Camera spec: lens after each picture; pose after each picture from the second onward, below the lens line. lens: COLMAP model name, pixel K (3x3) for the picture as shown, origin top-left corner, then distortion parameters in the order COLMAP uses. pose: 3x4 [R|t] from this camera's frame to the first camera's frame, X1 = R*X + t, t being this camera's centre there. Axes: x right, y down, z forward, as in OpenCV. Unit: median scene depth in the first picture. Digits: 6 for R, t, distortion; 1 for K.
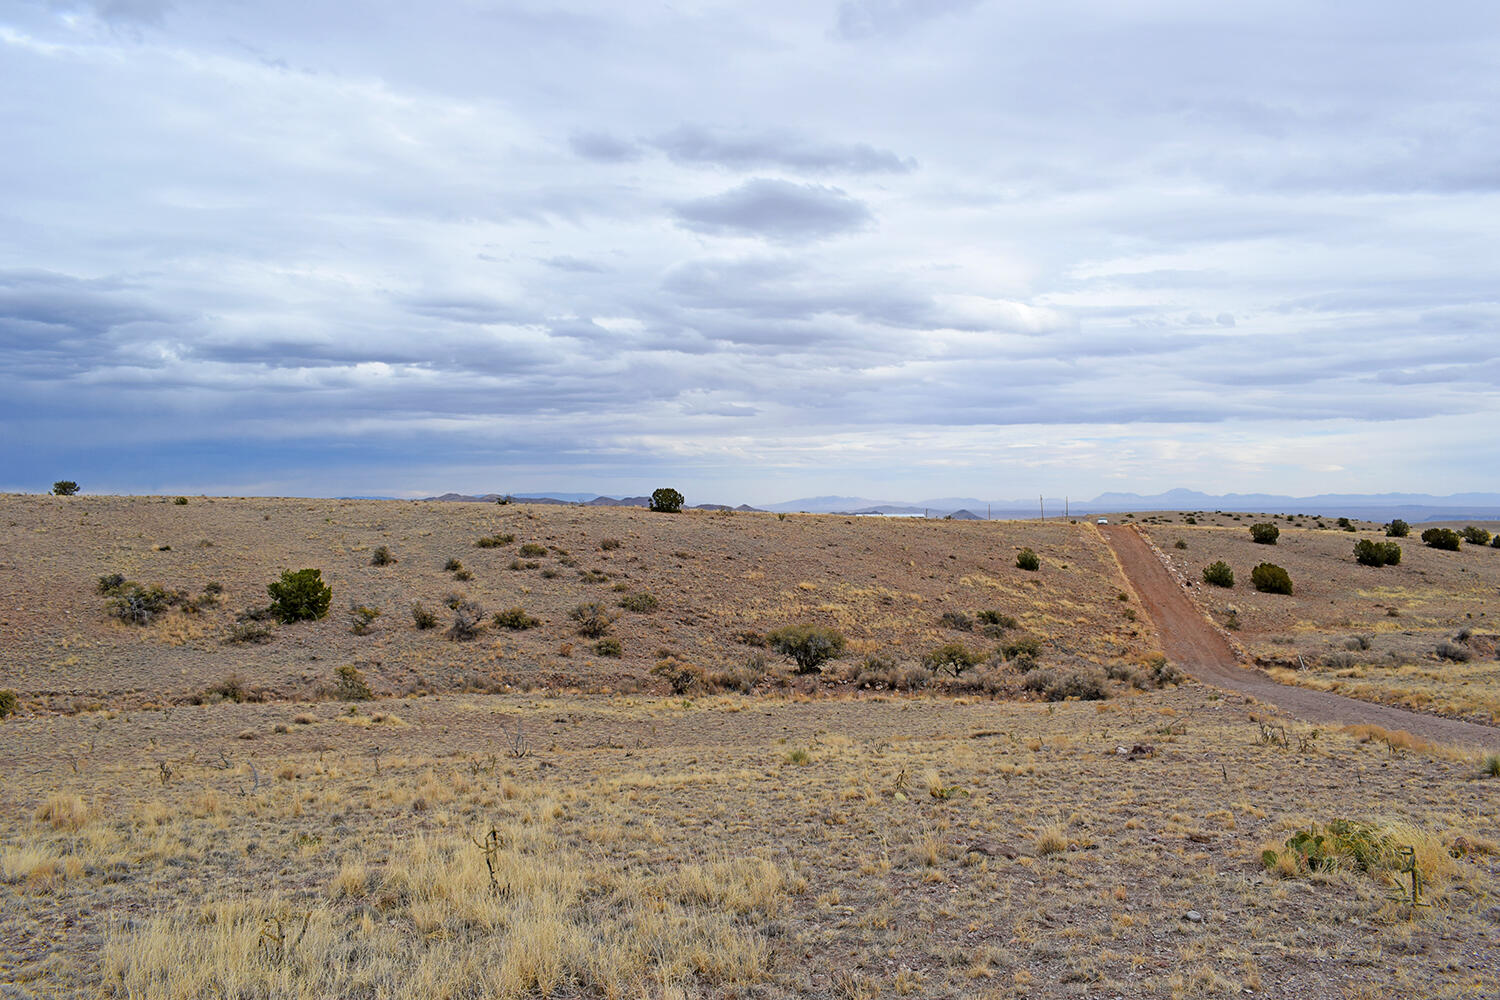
lens RADIAL K [[1165.2, 0, 750.0], [0, 1165.2, 500.0], [0, 0, 1]] dist [-0.027114, 0.014947]
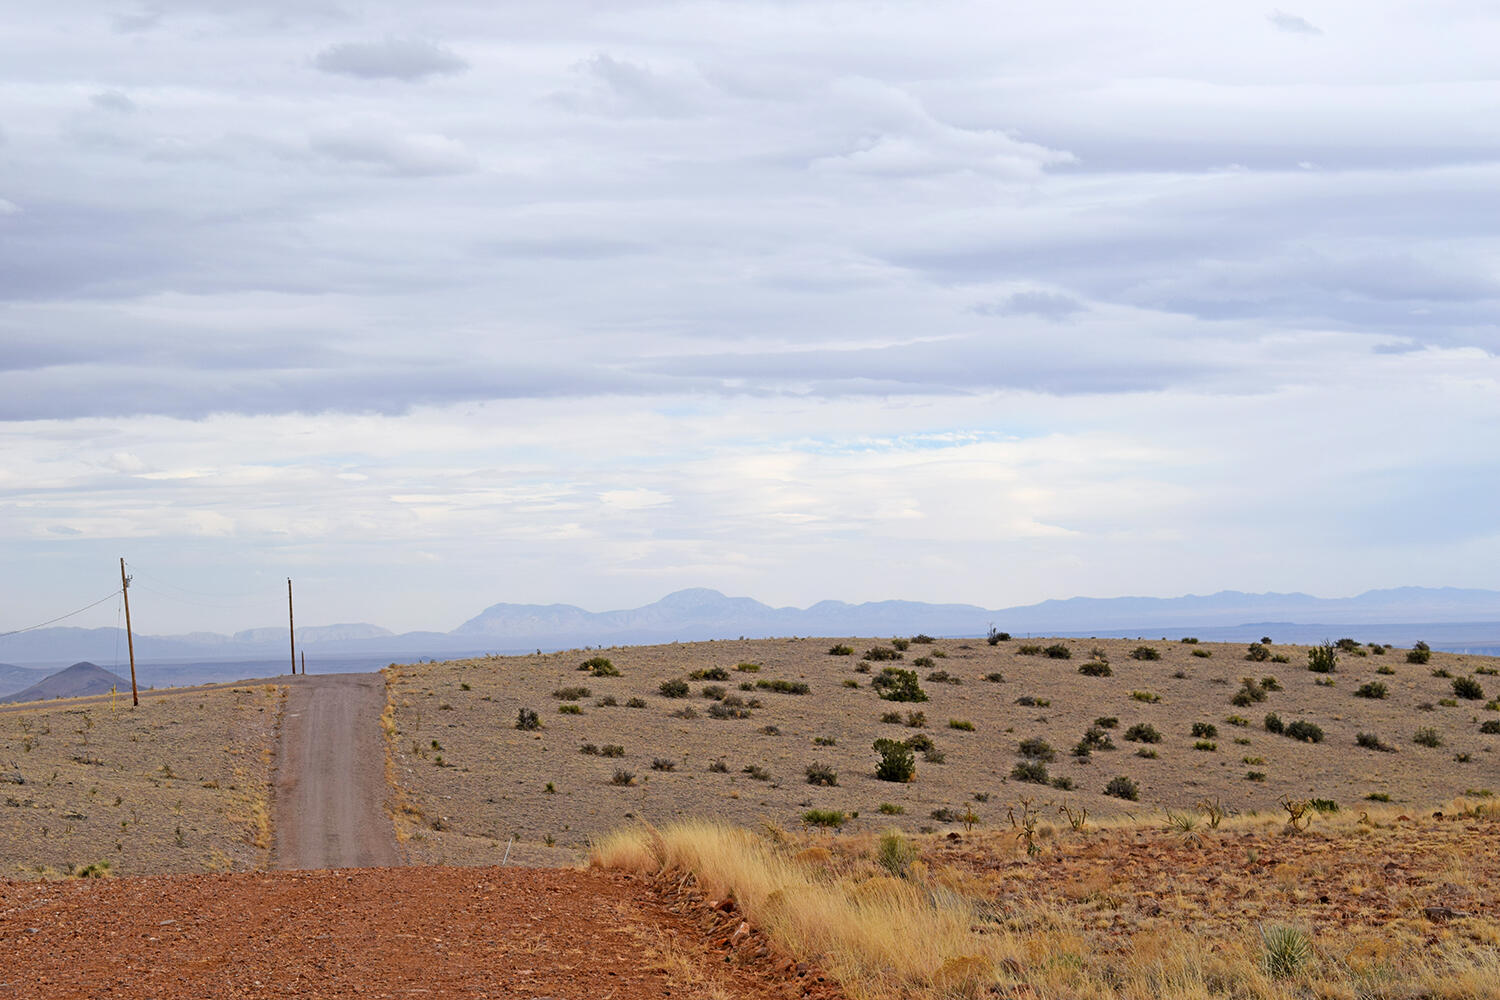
lens RADIAL K [[3458.6, 0, 746.7], [0, 3458.6, 409.2], [0, 0, 1]] dist [-0.046431, 0.404429]
pose [[0.932413, 0.001264, 0.361393, 0.146399], [0.022229, 0.997900, -0.060842, 0.006547], [-0.360711, 0.064764, 0.930427, 0.464058]]
